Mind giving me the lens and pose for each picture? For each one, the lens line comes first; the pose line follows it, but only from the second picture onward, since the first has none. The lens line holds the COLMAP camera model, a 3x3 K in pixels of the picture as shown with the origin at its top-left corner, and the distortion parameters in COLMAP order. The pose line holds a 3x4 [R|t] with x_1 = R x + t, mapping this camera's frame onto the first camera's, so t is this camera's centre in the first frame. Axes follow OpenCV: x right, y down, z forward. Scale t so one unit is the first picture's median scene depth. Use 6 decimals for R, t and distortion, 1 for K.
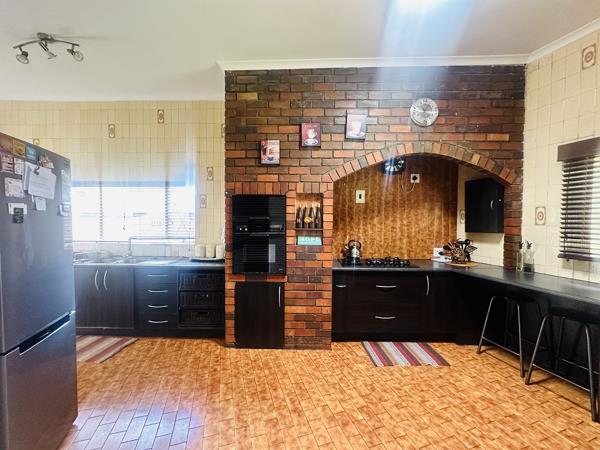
lens RADIAL K [[241.6, 0, 300.9], [0, 241.6, 227.5], [0, 0, 1]] dist [-0.003745, -0.000327]
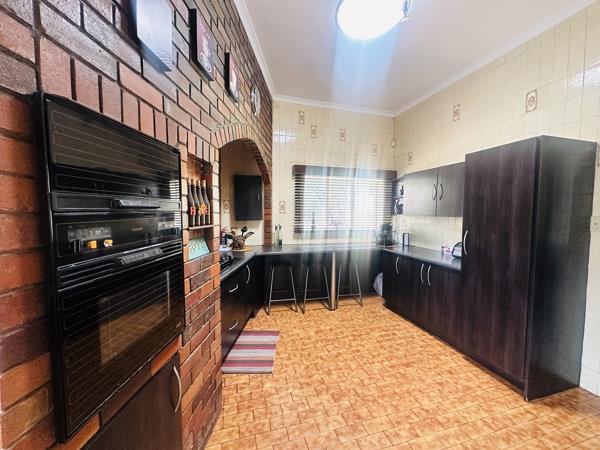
lens RADIAL K [[241.6, 0, 299.0], [0, 241.6, 224.1], [0, 0, 1]] dist [-0.003745, -0.000327]
pose [[0.034282, -0.056183, 0.997832, -0.505426], [0.024782, 0.998159, 0.055350, -0.022706], [-0.999105, 0.022831, 0.035611, 0.784071]]
